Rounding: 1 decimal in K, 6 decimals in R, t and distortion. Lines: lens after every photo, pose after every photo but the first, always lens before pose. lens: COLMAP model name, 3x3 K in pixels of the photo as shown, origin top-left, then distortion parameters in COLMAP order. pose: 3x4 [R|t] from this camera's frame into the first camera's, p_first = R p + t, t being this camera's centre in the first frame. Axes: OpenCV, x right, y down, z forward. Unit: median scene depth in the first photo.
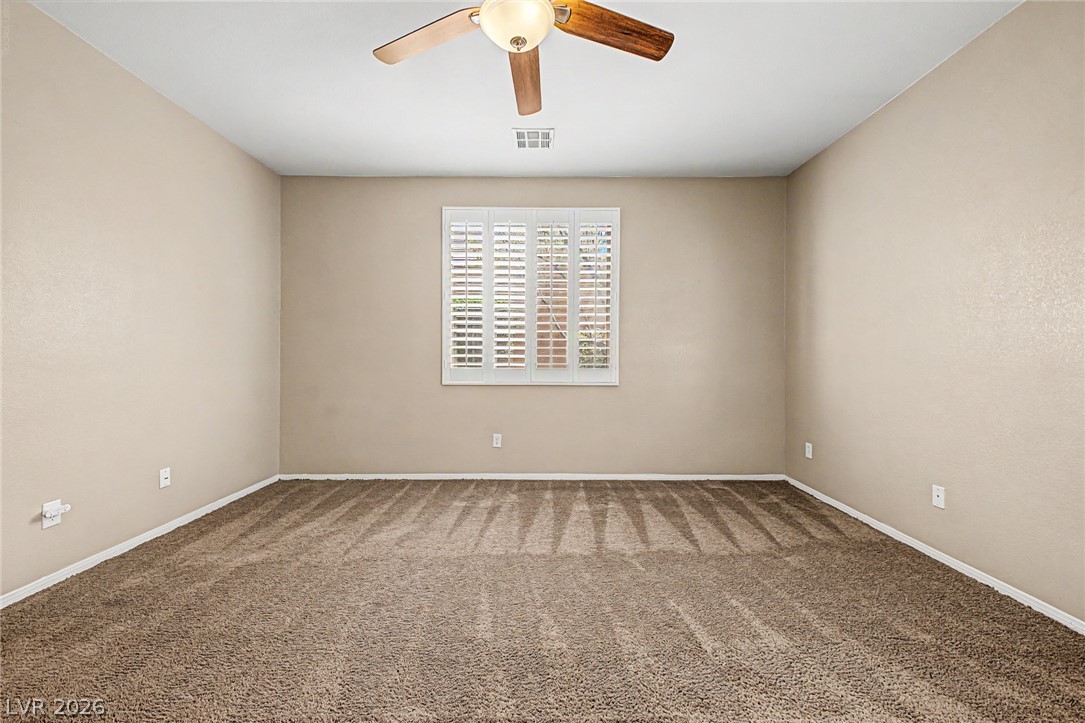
lens RADIAL K [[427.8, 0, 541.9], [0, 427.8, 360.9], [0, 0, 1]] dist [0.016837, -0.004120]
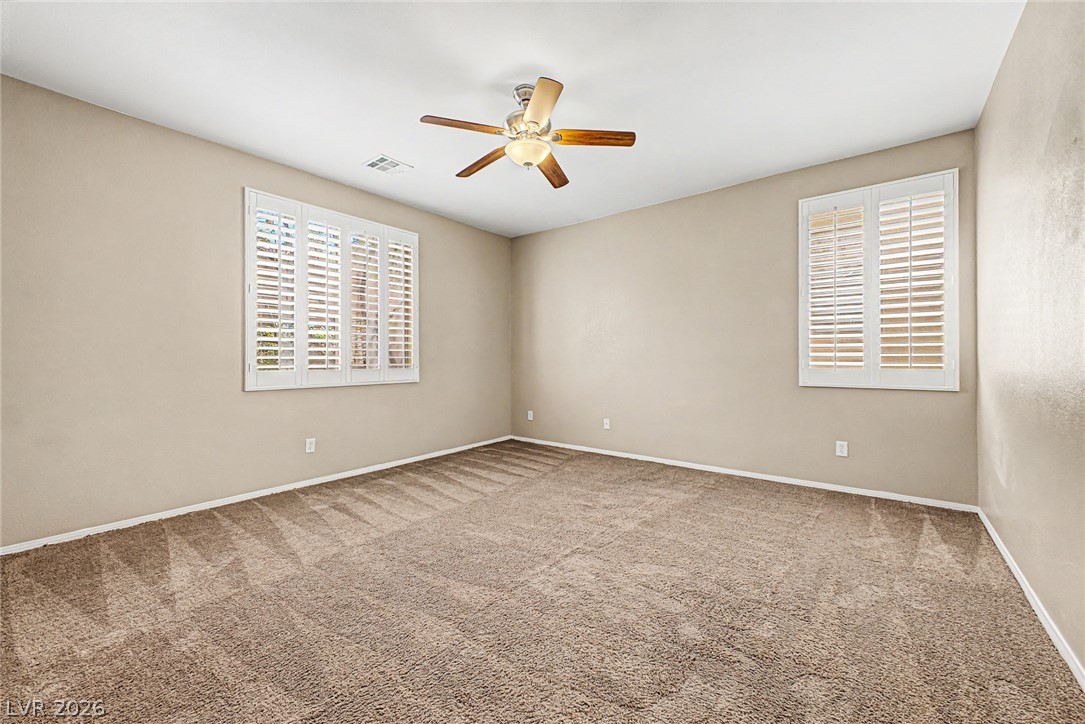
lens RADIAL K [[427.8, 0, 542.5], [0, 427.8, 365.6], [0, 0, 1]] dist [0.016837, -0.004120]
pose [[0.616047, -0.019913, 0.787457, -0.563275], [0.013714, 0.999800, 0.014554, -0.000379], [-0.787590, 0.001833, 0.616197, -0.014670]]
